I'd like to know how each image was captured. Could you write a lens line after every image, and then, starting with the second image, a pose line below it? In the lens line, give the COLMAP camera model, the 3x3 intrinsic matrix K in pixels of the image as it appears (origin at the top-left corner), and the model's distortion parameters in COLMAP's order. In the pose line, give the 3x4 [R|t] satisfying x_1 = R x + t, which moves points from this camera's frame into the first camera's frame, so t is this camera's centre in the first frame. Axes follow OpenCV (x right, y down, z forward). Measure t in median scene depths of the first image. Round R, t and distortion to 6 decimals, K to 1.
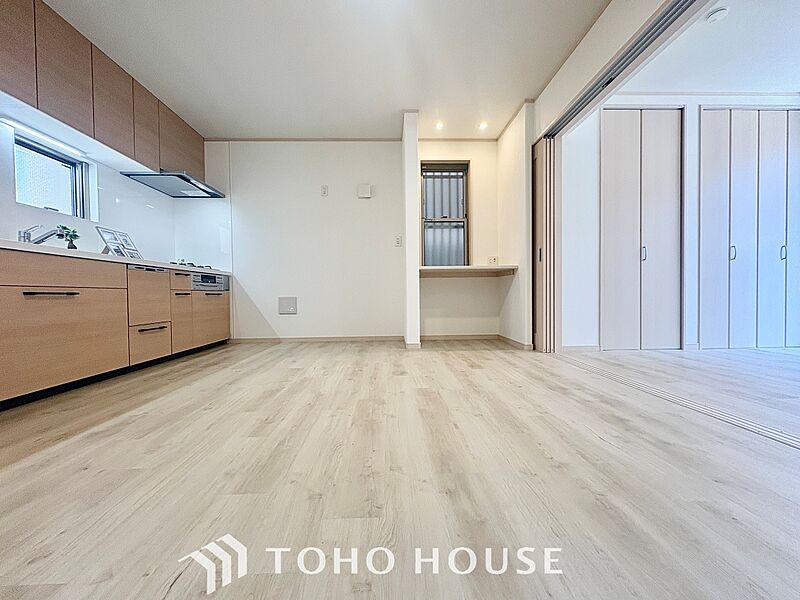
lens RADIAL K [[319.5, 0, 399.1], [0, 319.5, 300.6], [0, 0, 1]] dist [0.000306, -0.000111]
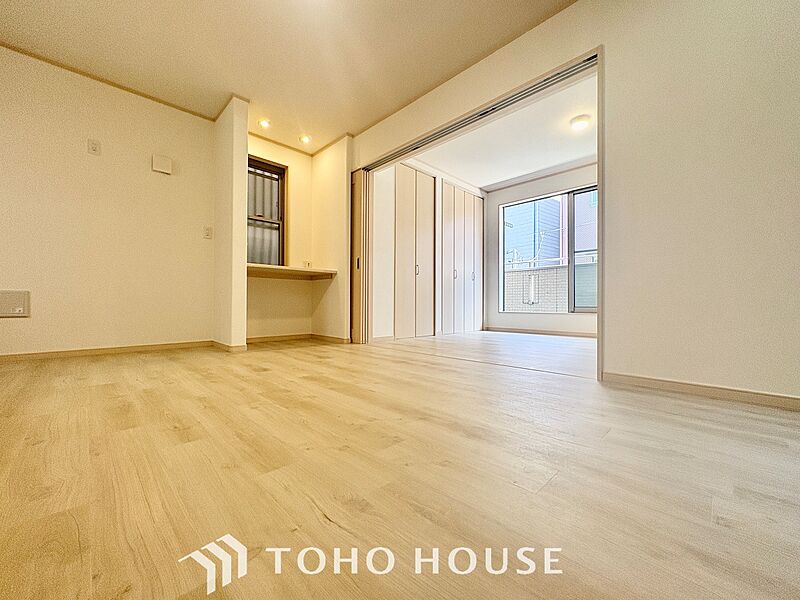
lens RADIAL K [[319.5, 0, 399.1], [0, 319.5, 300.6], [0, 0, 1]] dist [0.000306, -0.000111]
pose [[0.735077, 0.021132, 0.677654, -0.261167], [-0.000237, 0.999522, -0.030913, 0.035300], [-0.677983, 0.022563, 0.734731, 0.004947]]
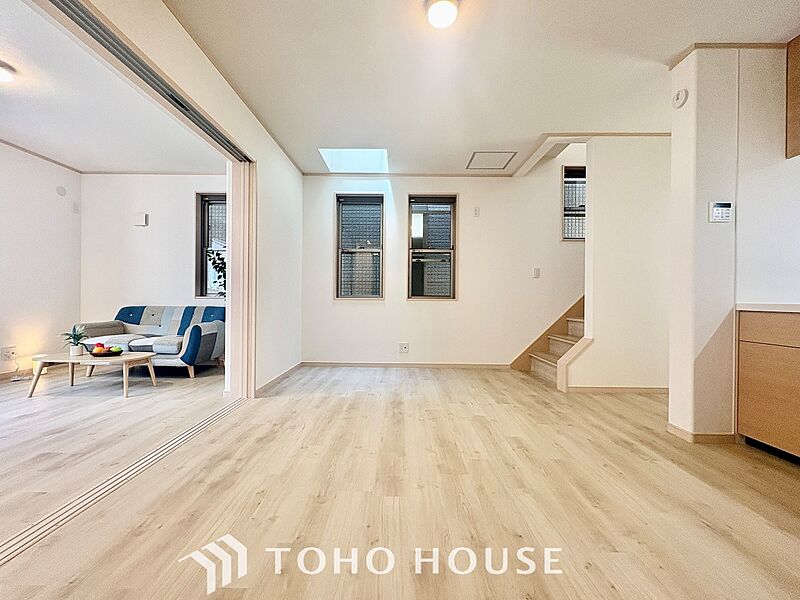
lens RADIAL K [[319.5, 0, 399.1], [0, 319.5, 300.6], [0, 0, 1]] dist [0.000306, -0.000111]
pose [[-0.999267, 0.001667, 0.038237, 0.019659], [0.002440, 0.999794, 0.020166, -0.115967], [-0.038196, 0.020244, -0.999065, 1.070033]]
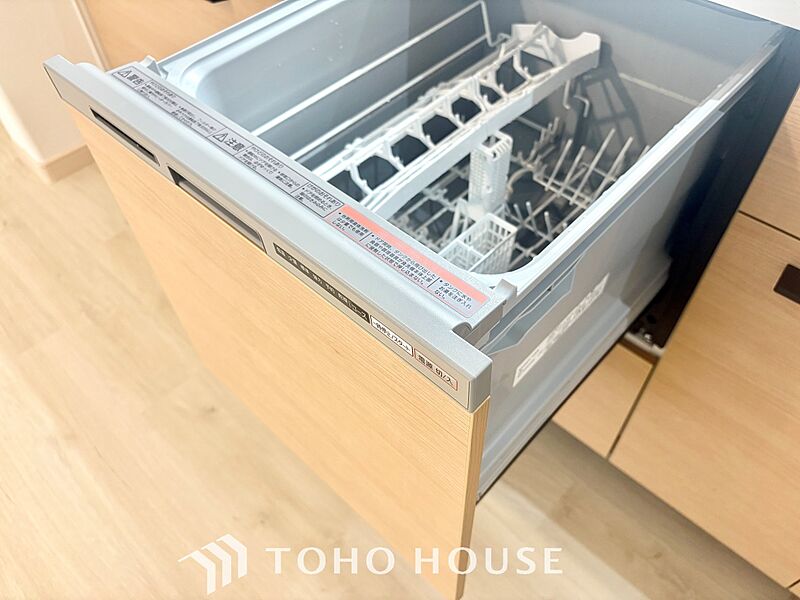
lens RADIAL K [[609.4, 0, 400.0], [0, 609.4, 300.0], [0, 0, 1]] dist [-0.000703, -0.000384]
pose [[-0.708615, 0.574192, -0.410083, -0.478021], [0.038627, 0.611884, 0.790004, -0.166510], [0.704537, 0.543969, -0.455770, 0.932006]]
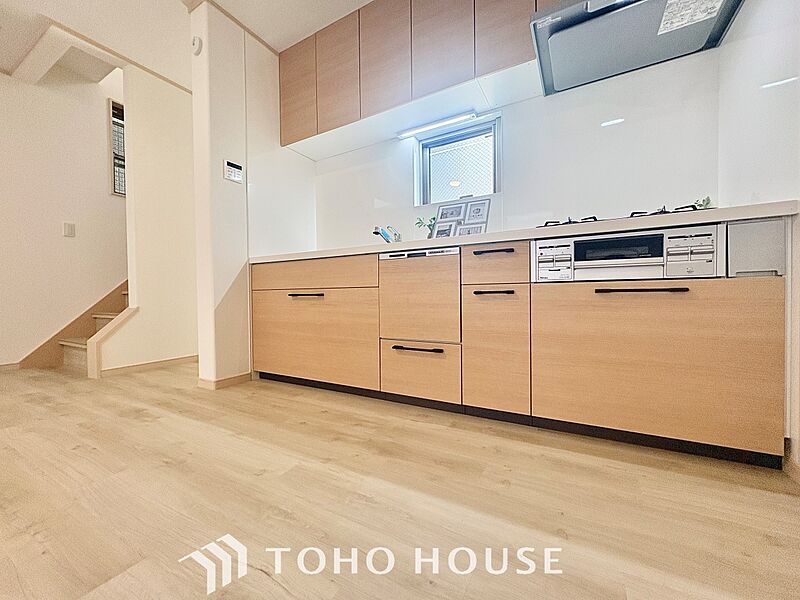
lens RADIAL K [[319.5, 0, 399.1], [0, 319.5, 300.6], [0, 0, 1]] dist [0.000306, -0.000111]
pose [[-0.520075, 0.029928, -0.853596, -0.183038], [0.001075, 0.999408, 0.034386, -0.023427], [0.854120, 0.016966, -0.519800, 1.076422]]
